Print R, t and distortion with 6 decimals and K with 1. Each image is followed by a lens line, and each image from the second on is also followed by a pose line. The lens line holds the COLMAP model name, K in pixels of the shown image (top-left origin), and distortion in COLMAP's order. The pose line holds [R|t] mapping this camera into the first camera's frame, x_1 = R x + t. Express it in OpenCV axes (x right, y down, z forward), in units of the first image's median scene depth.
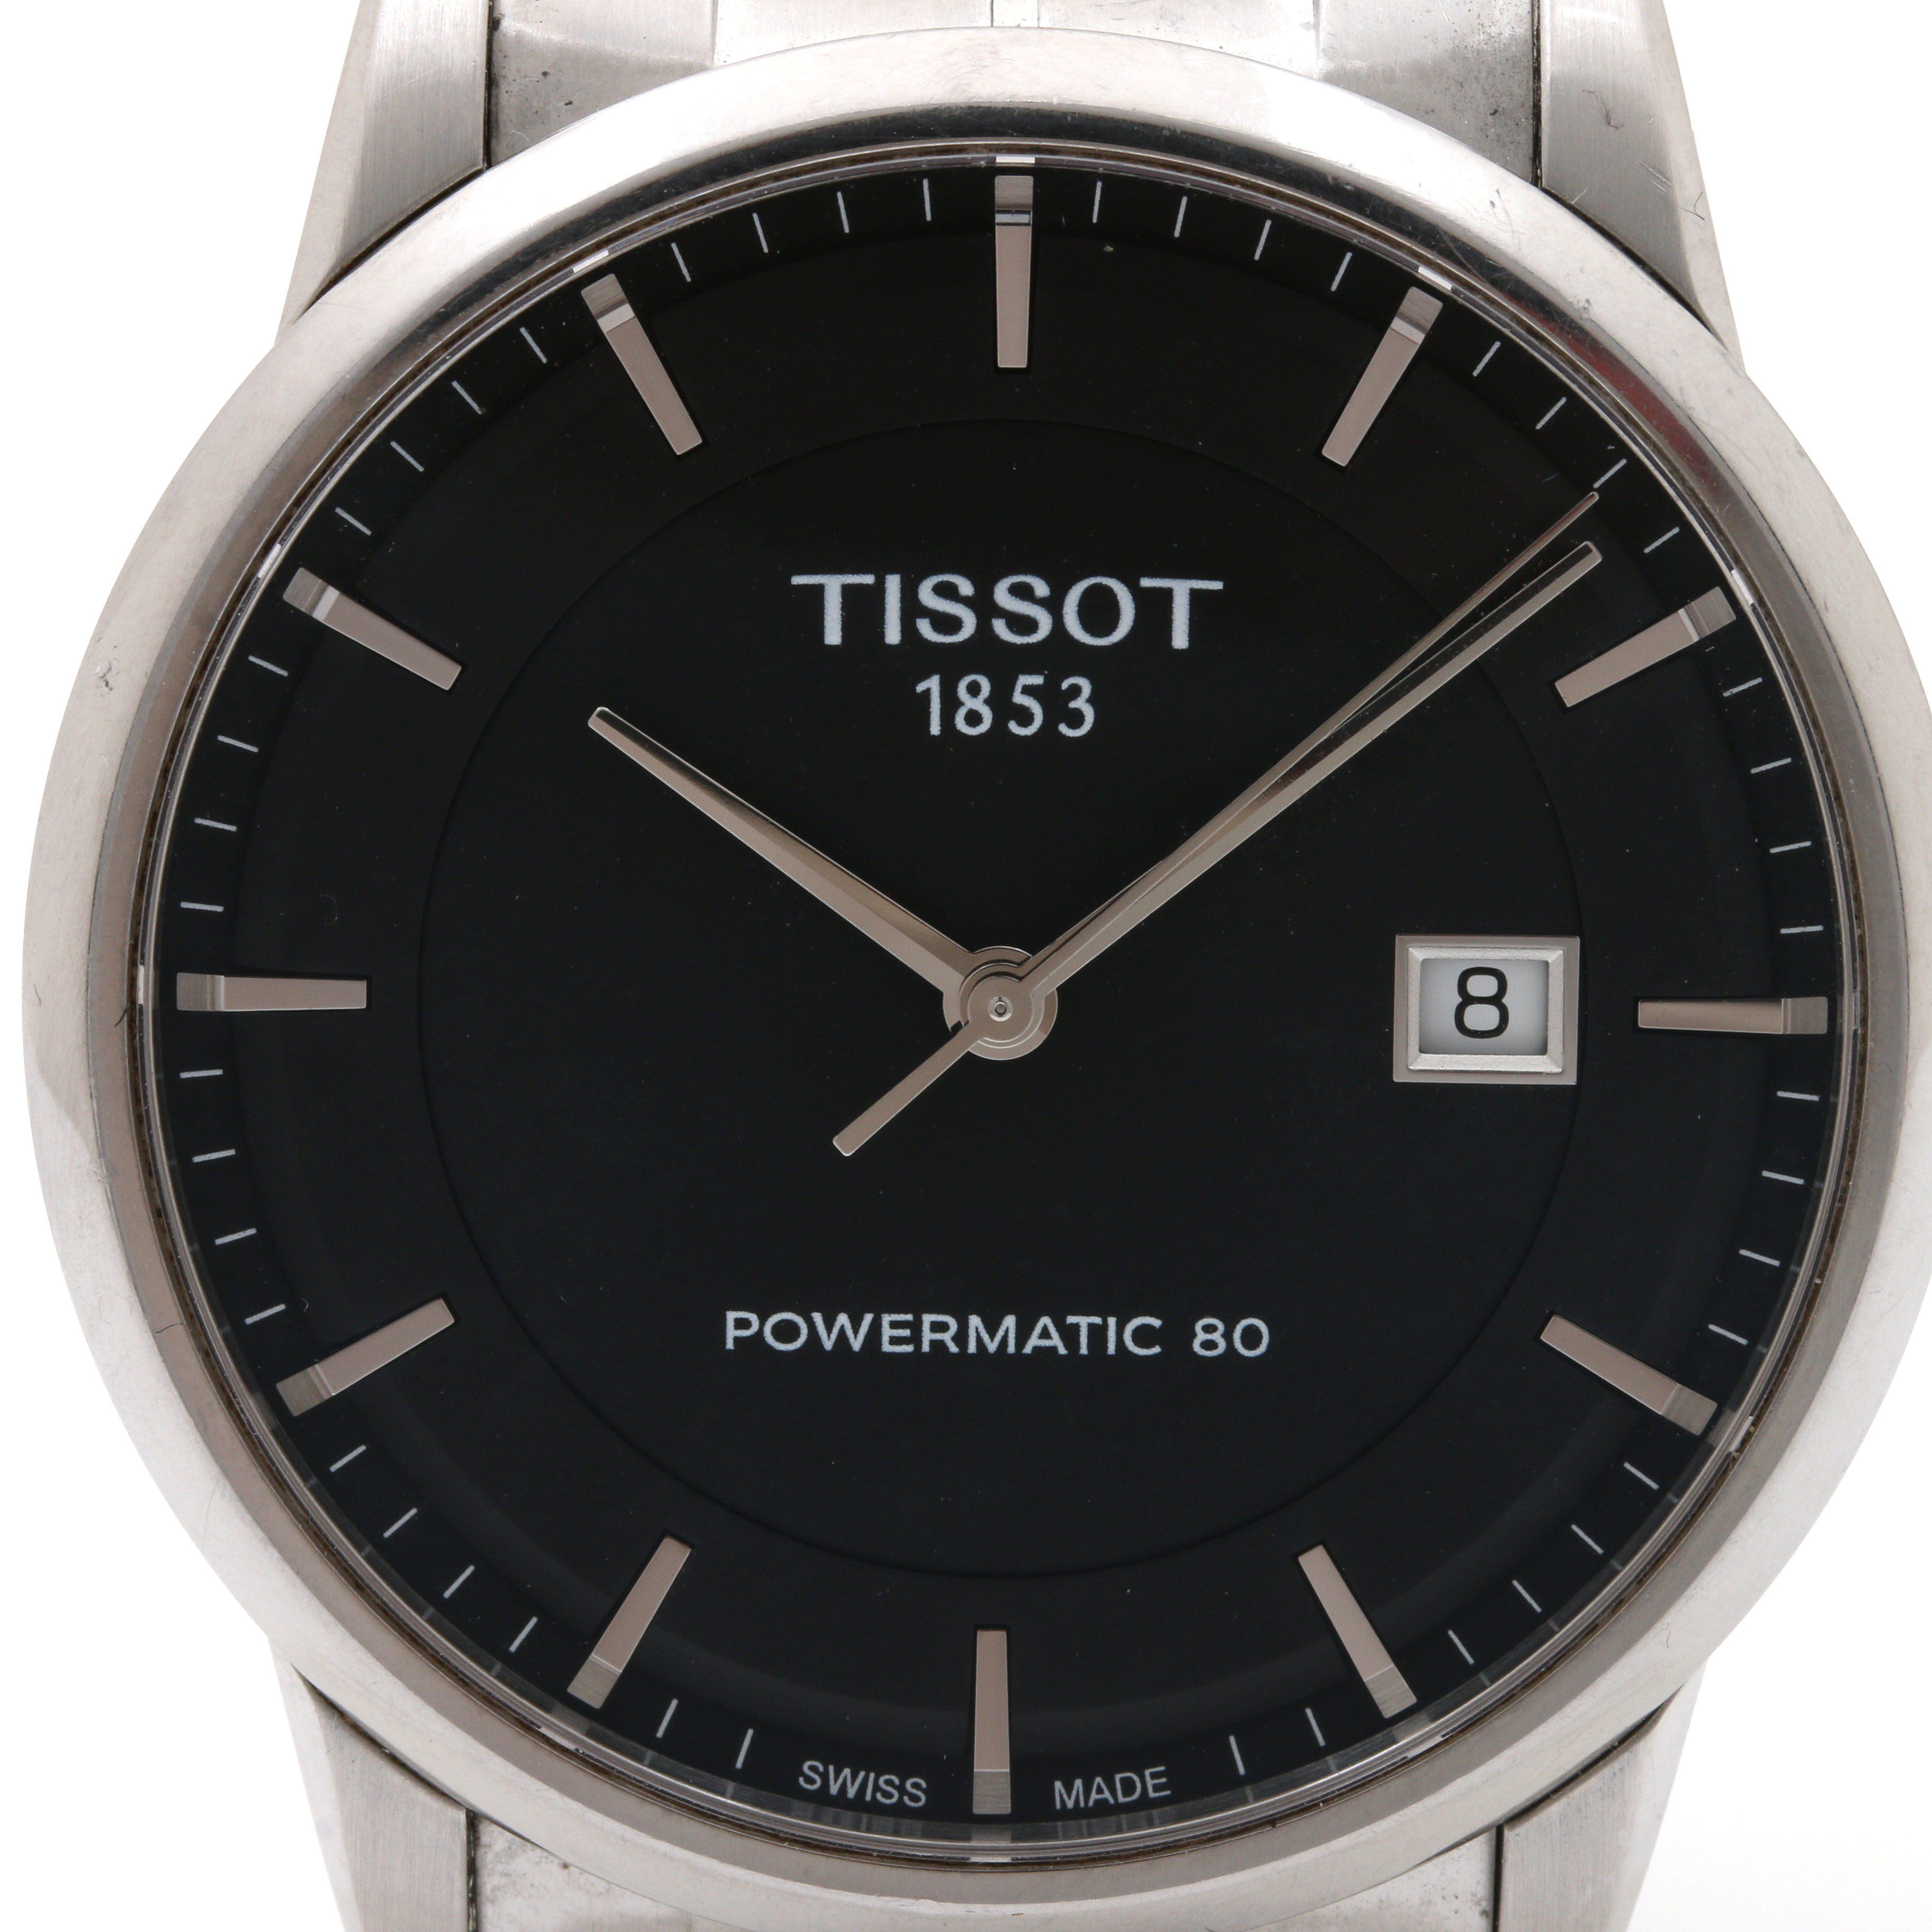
lens RADIAL K [[5937.4, 0, 966.0], [0, 5937.4, 966.0], [0, 0, 1]] dist [-0.130821, -0.079268]
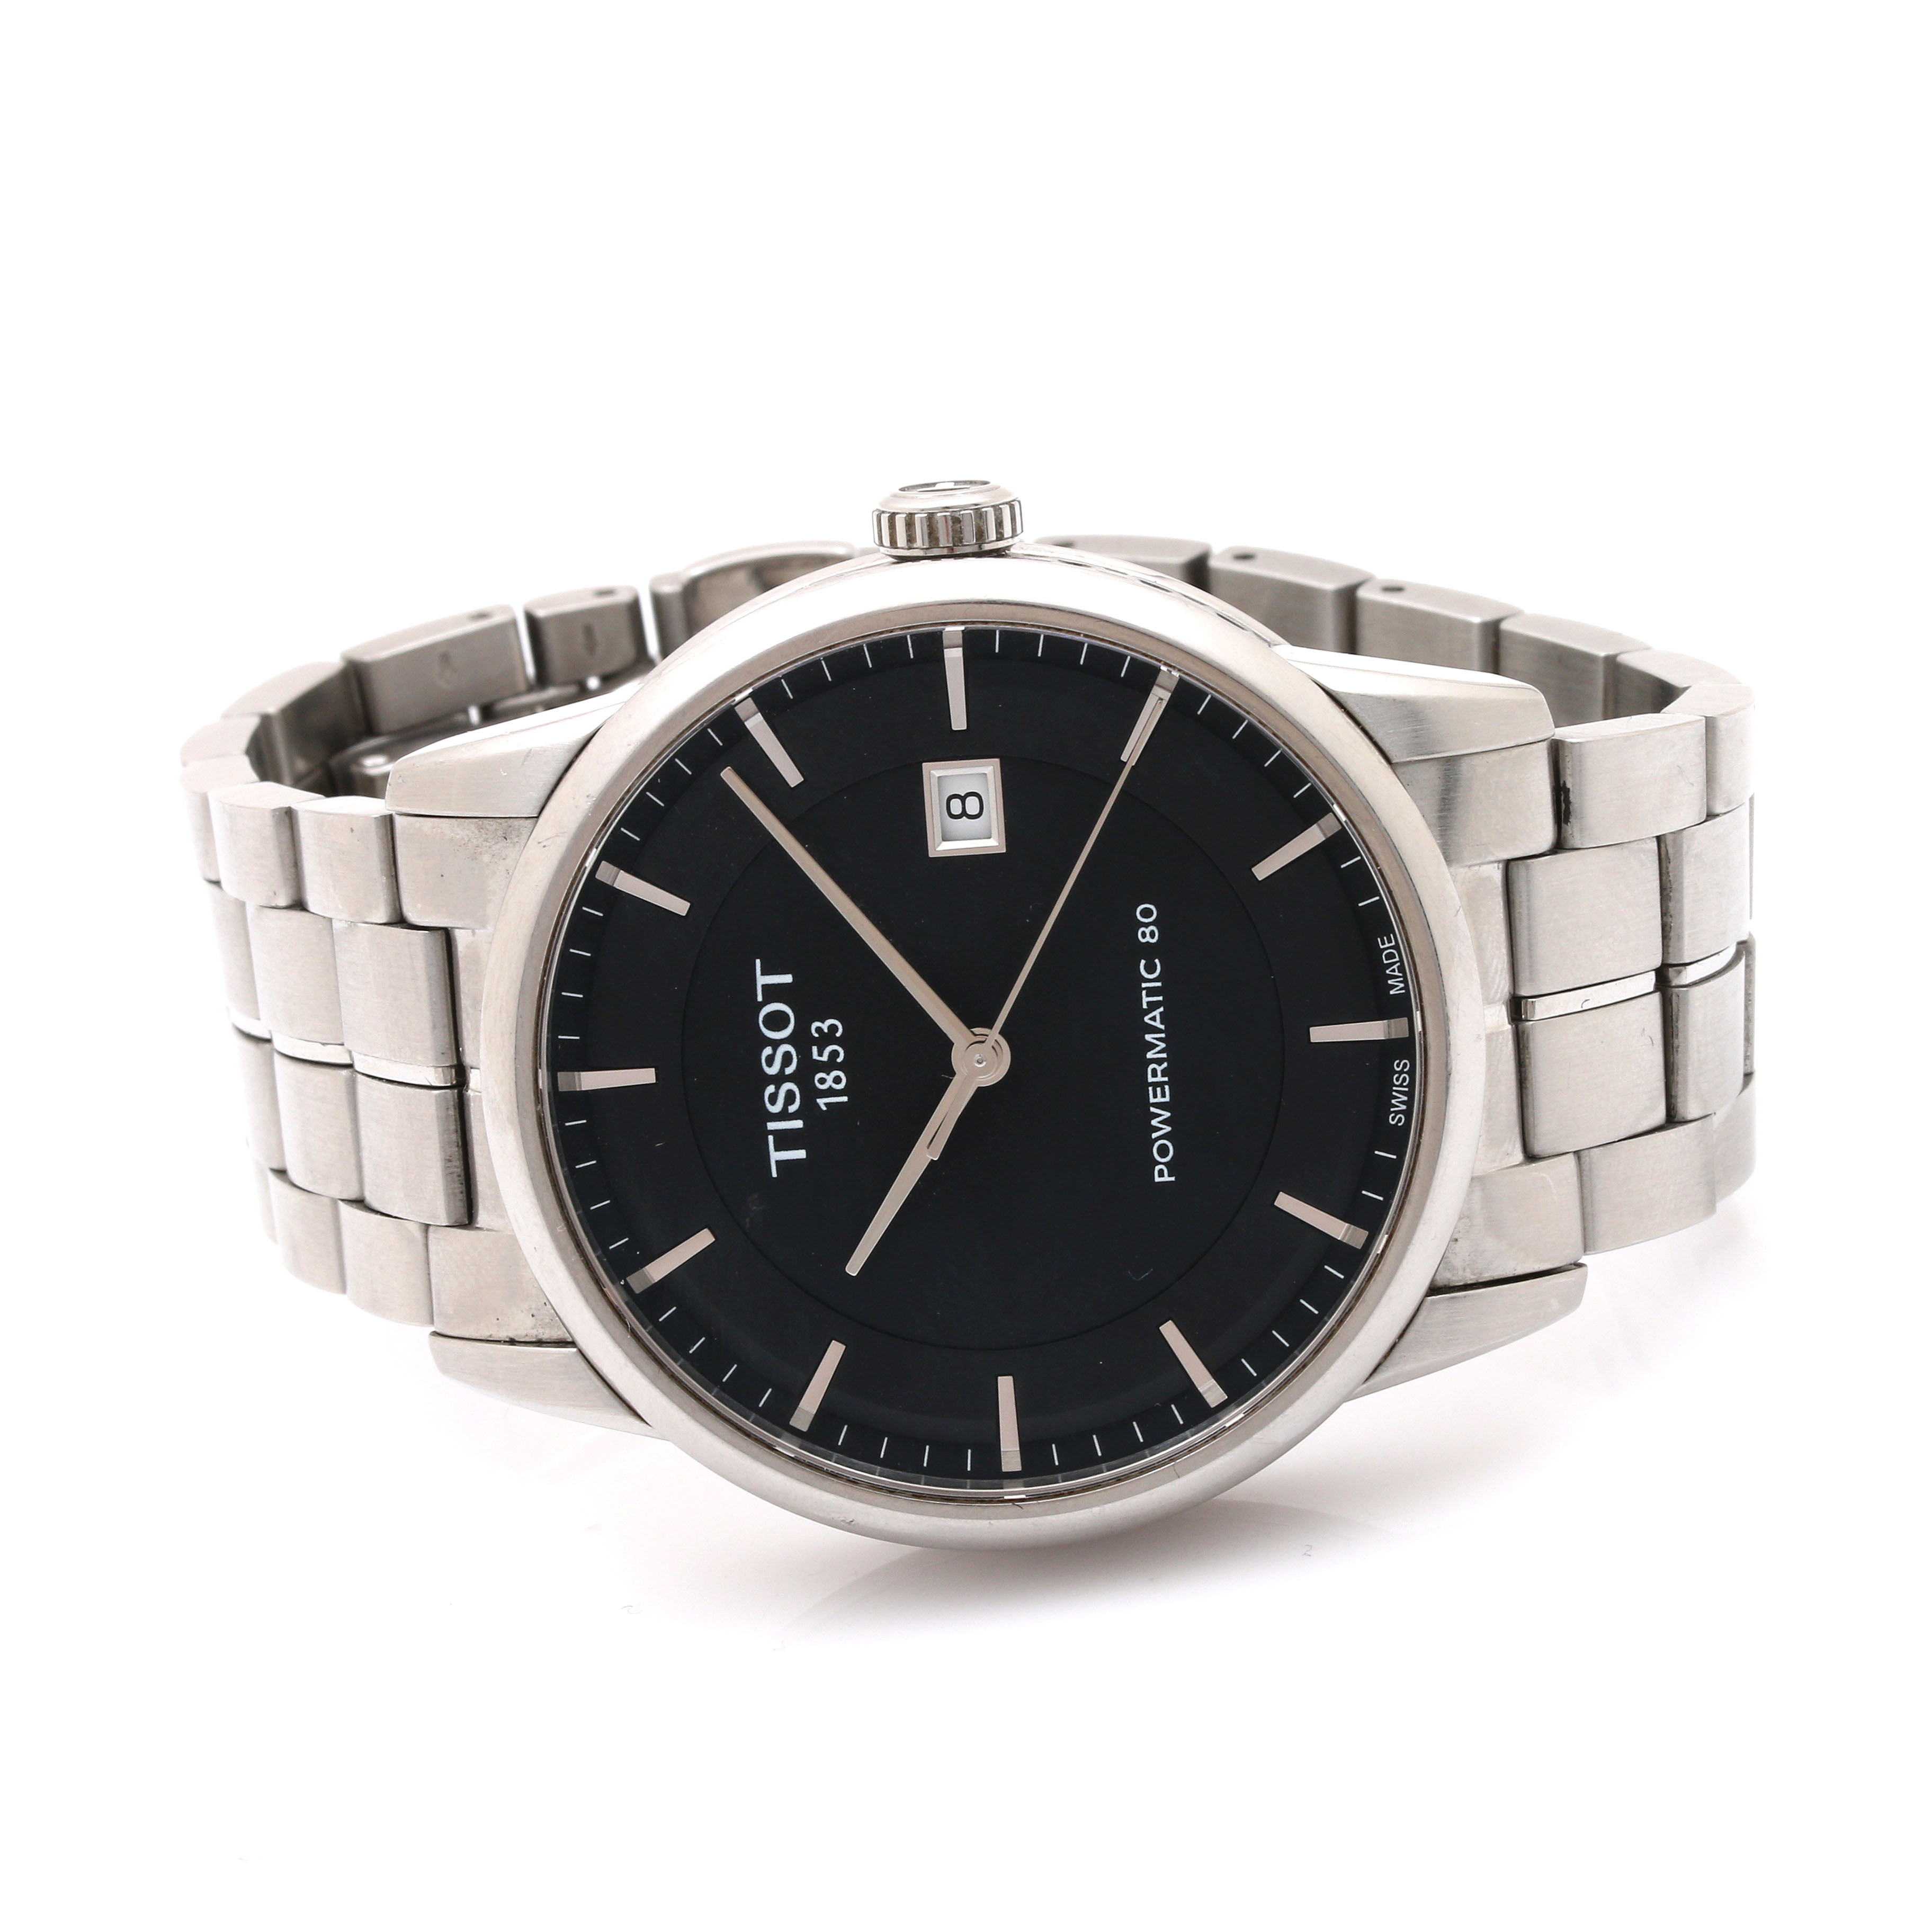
lens RADIAL K [[5937.4, 0, 966.0], [0, 5937.4, 966.0], [0, 0, 1]] dist [-0.130821, -0.079268]
pose [[0.995120, -0.078577, -0.059682, 0.118868], [0.080298, 0.996405, 0.026999, -0.075152], [0.057346, -0.031660, 0.997852, -0.934132]]
